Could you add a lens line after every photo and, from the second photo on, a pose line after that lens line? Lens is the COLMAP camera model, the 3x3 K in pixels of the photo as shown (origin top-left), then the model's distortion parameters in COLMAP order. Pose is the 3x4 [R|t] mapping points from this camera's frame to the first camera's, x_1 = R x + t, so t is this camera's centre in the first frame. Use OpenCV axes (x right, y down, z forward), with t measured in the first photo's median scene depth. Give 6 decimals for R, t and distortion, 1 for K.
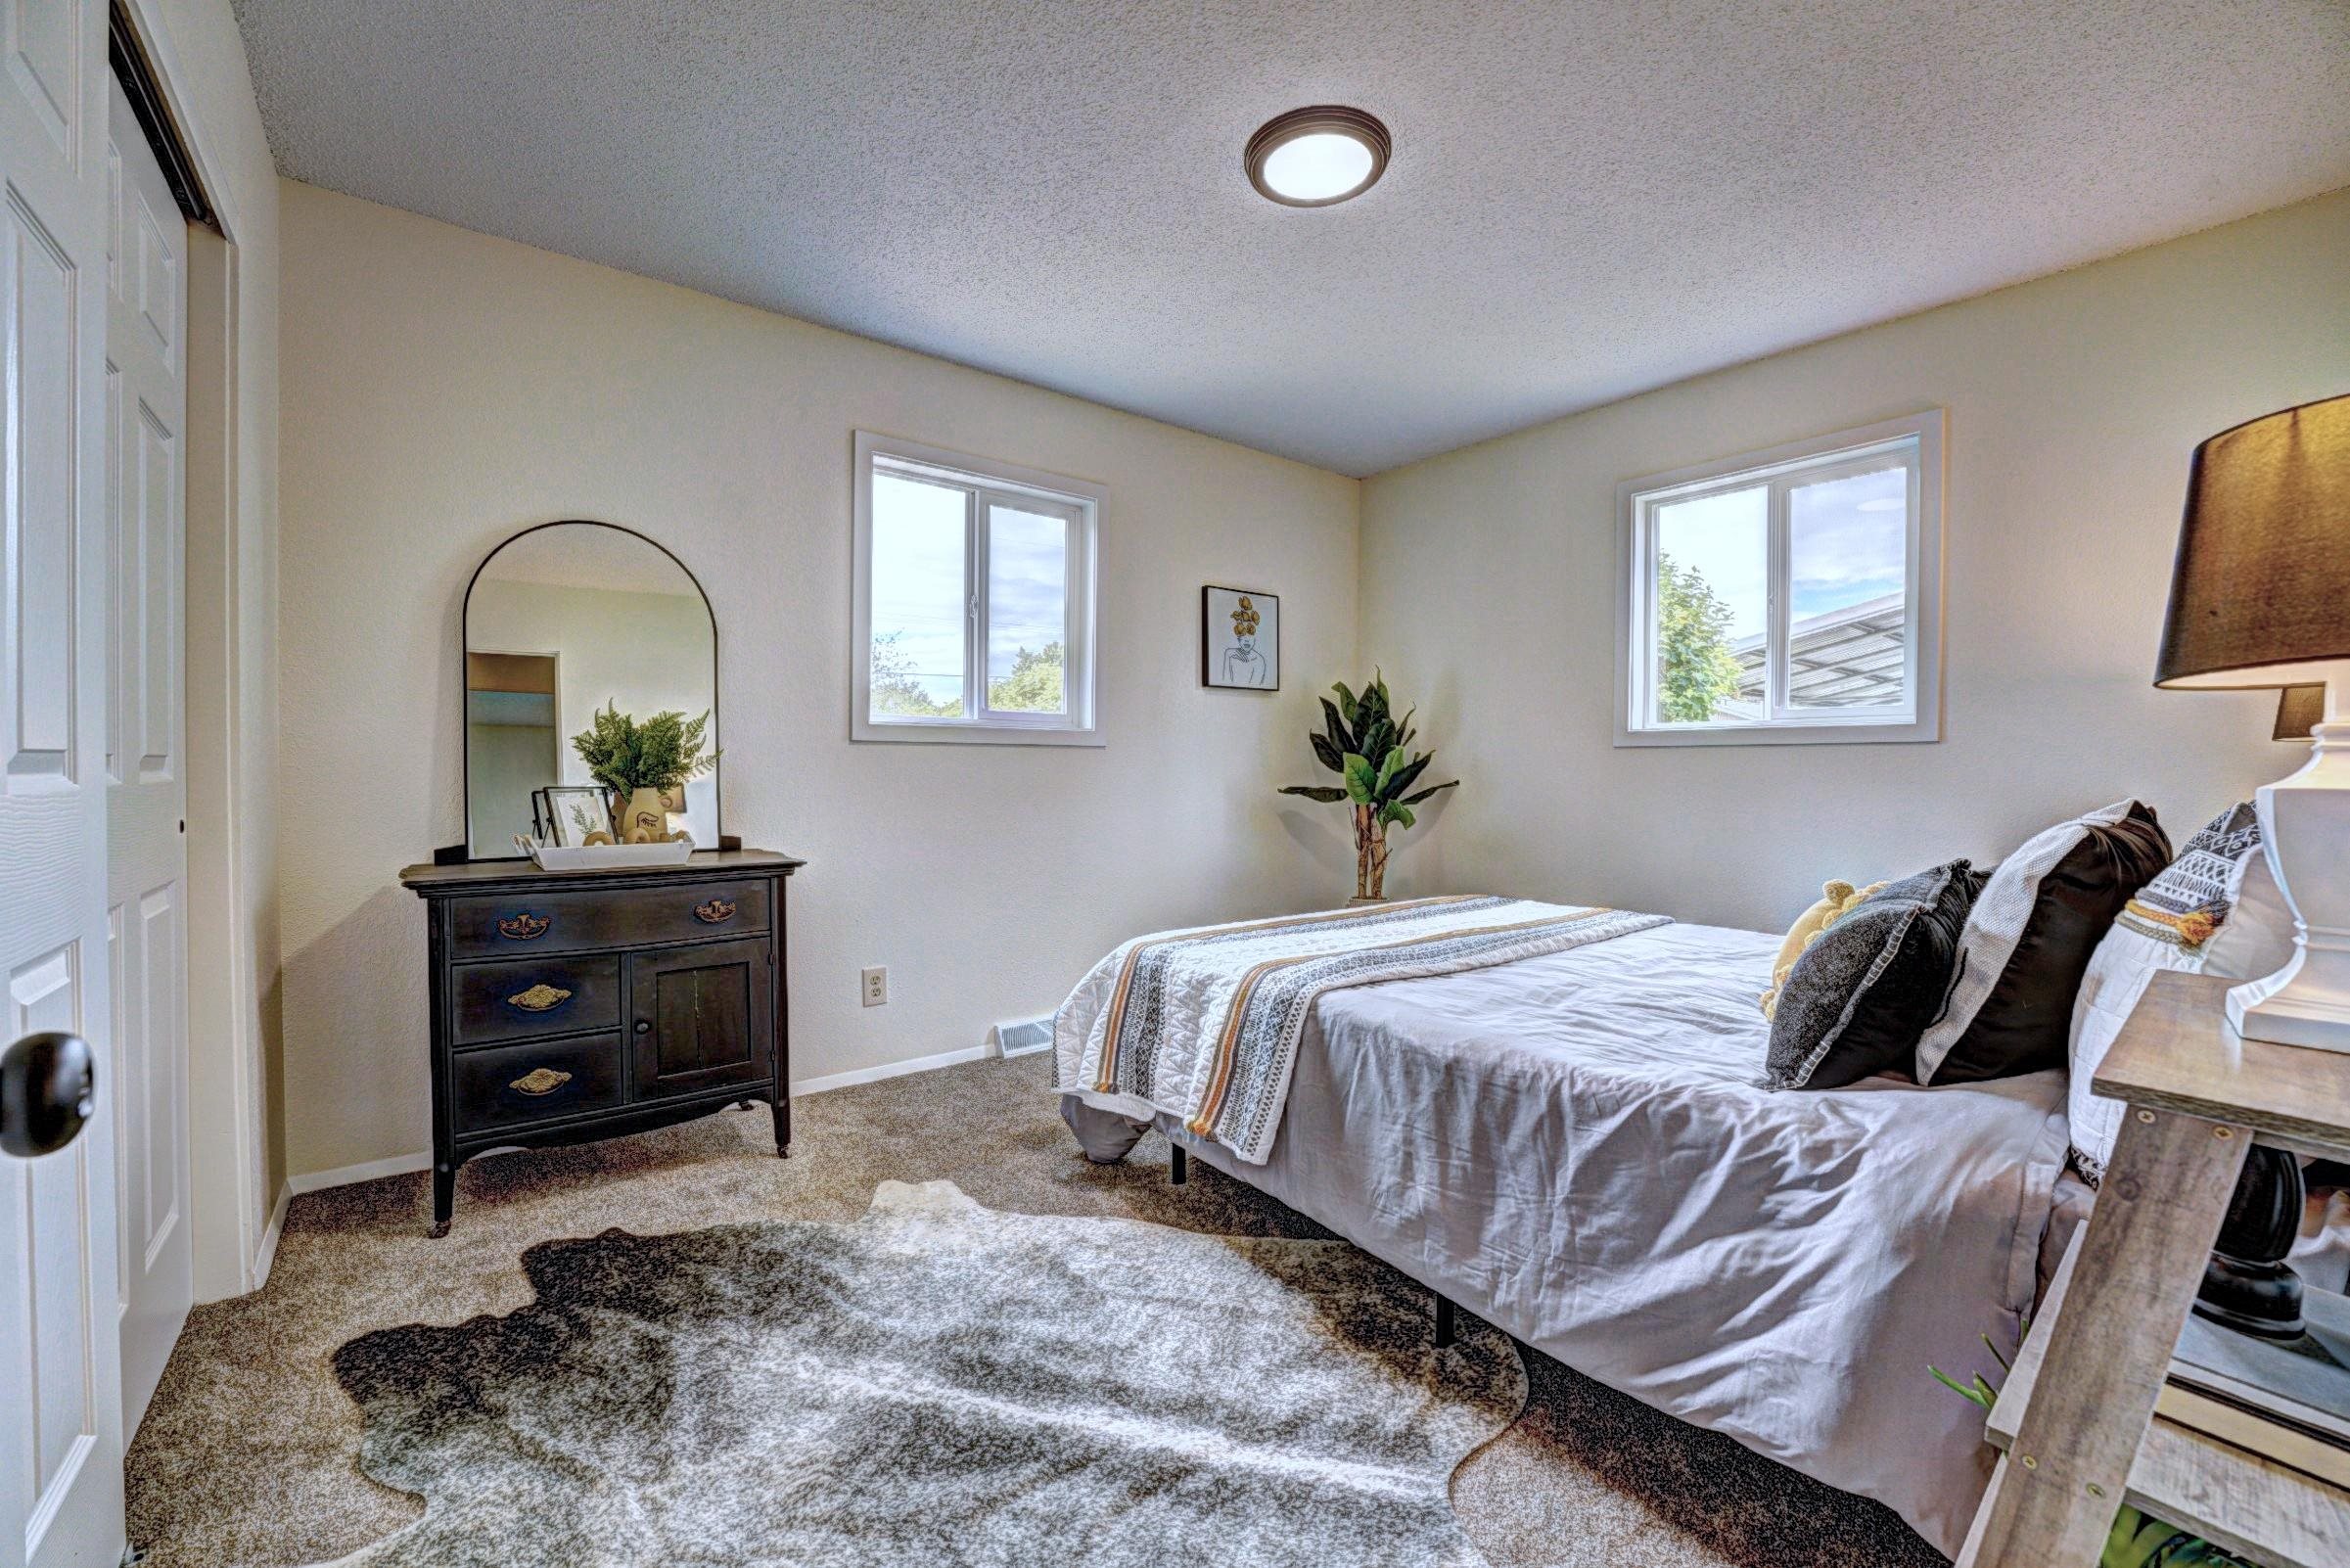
lens RADIAL K [[969.5, 0, 1174.6], [0, 969.5, 789.3], [0, 0, 1]] dist [-0.026897, 0.000752]
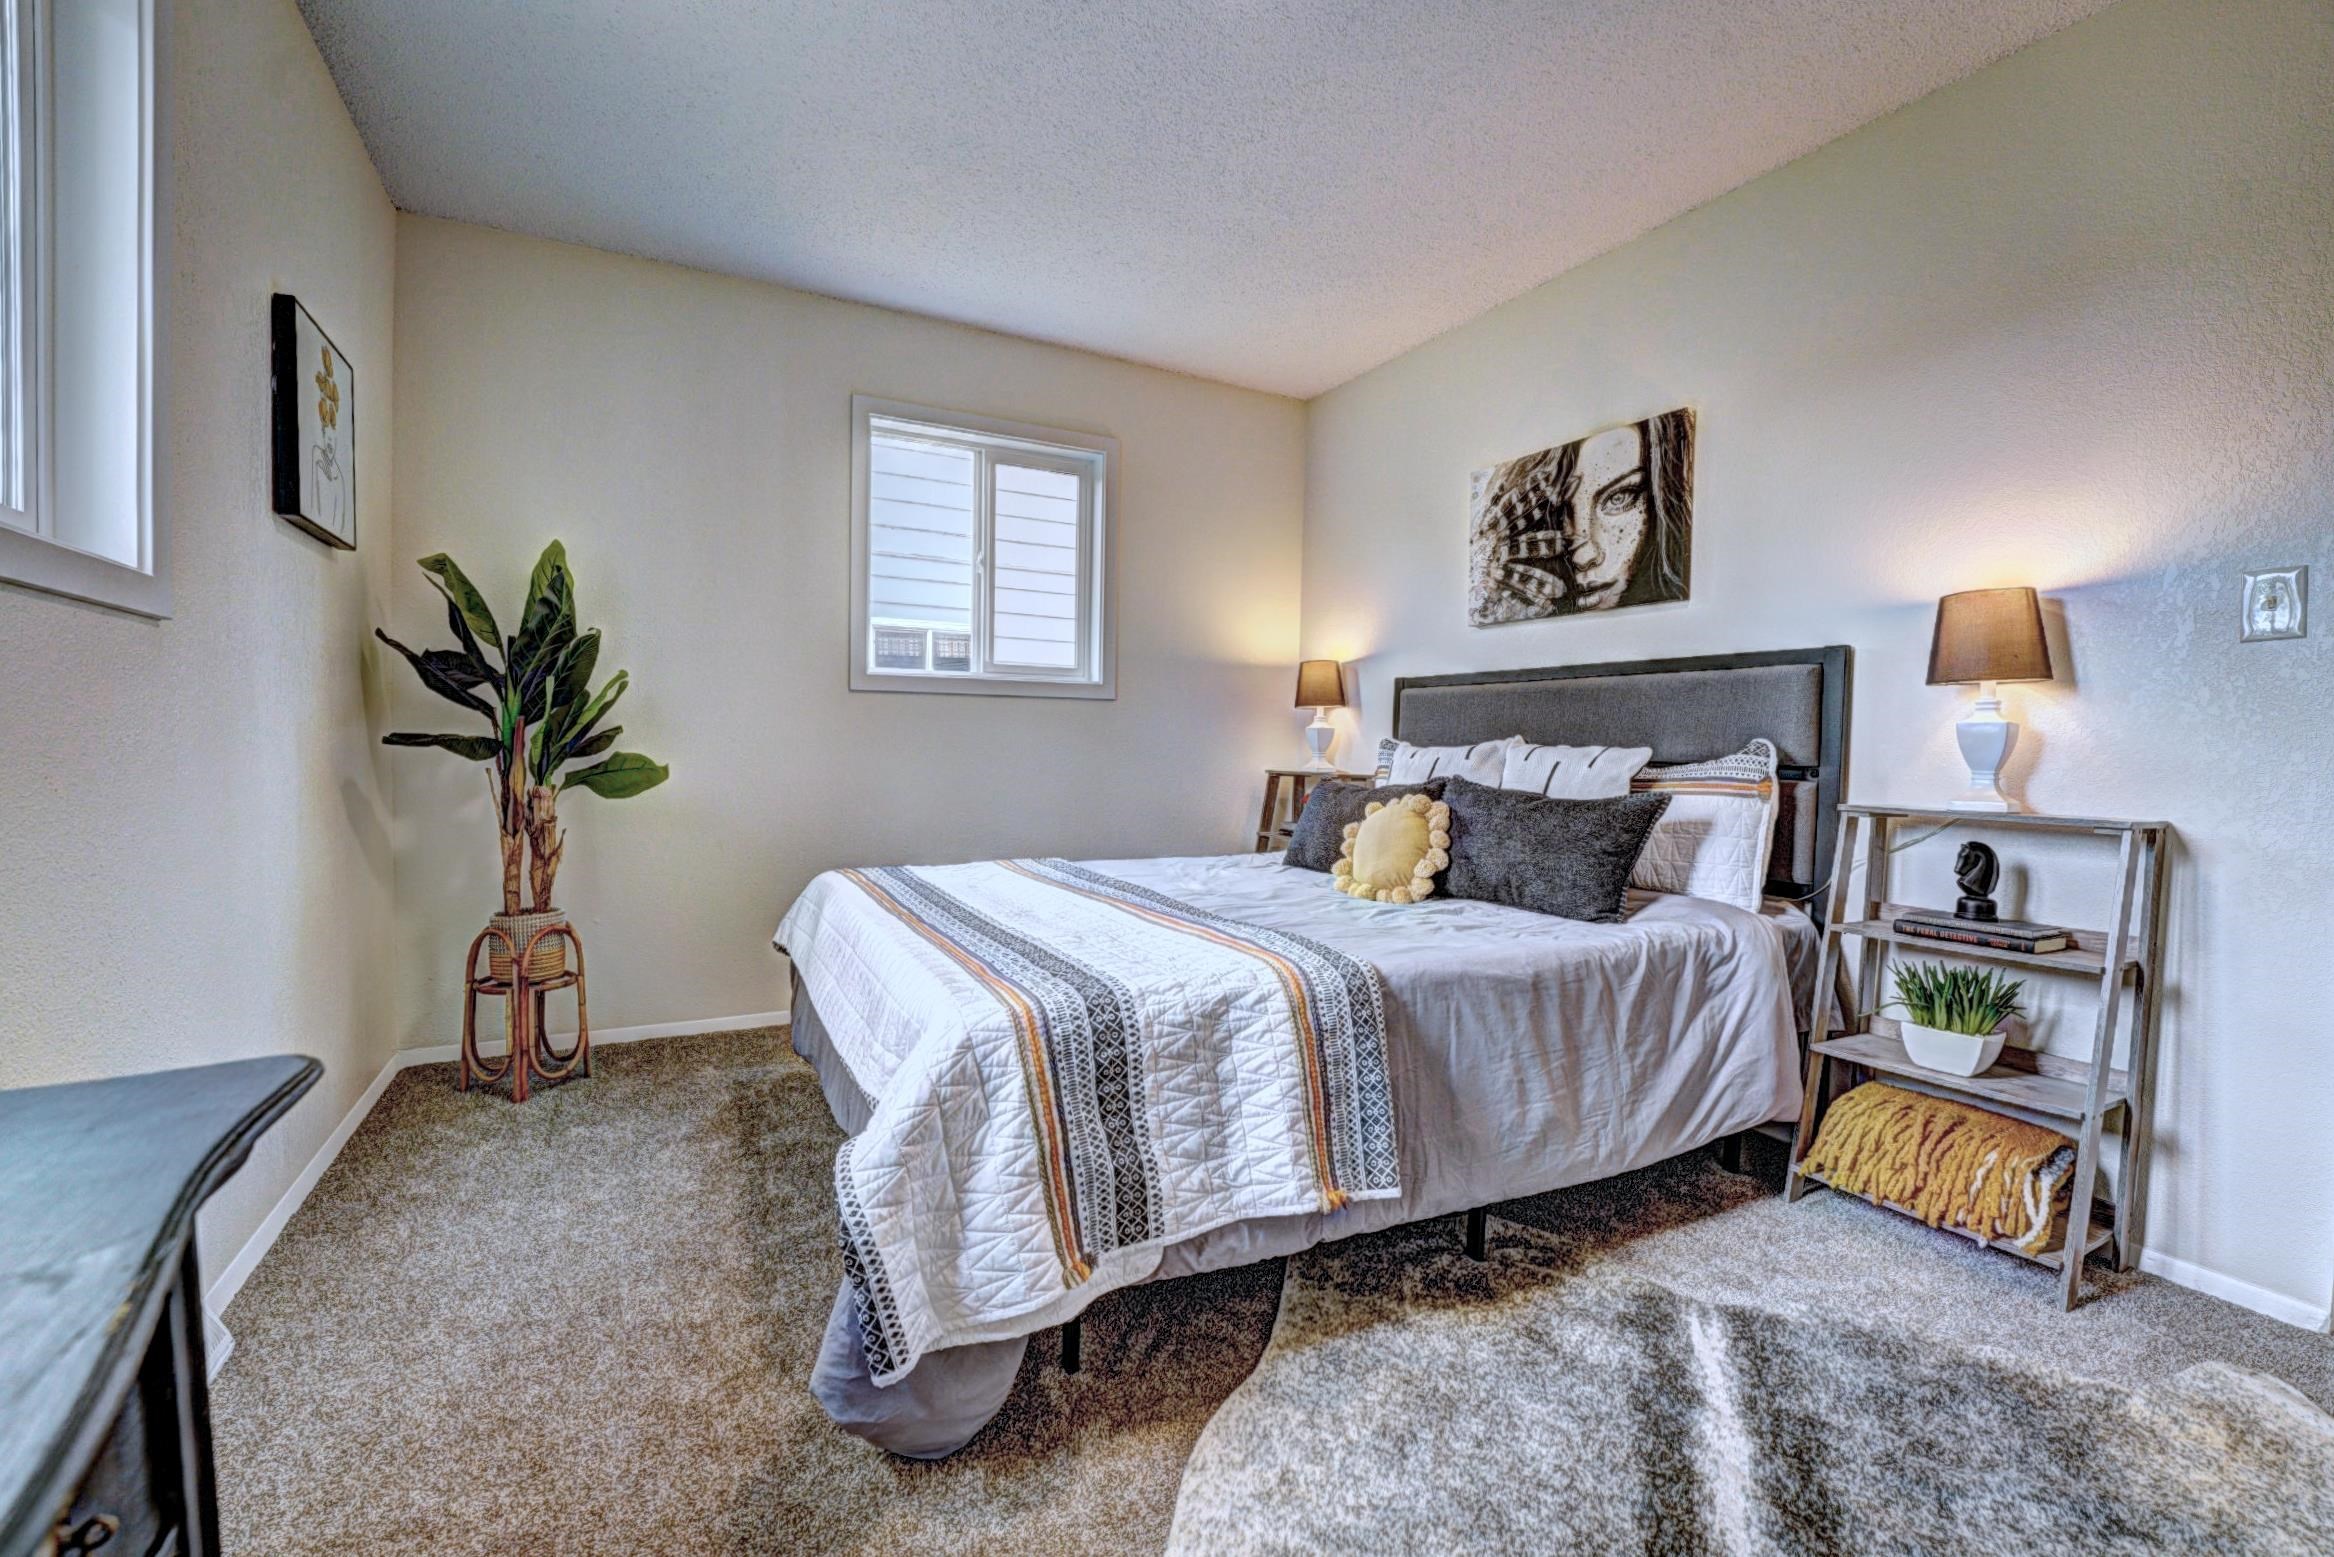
lens RADIAL K [[962.9, 0, 1166.6], [0, 962.9, 783.8], [0, 0, 1]] dist [-0.026897, 0.000752]
pose [[0.155034, -0.024277, 0.987611, -0.719883], [0.006257, 0.999702, 0.023592, 0.028747], [-0.987889, 0.002522, 0.155140, 1.062240]]
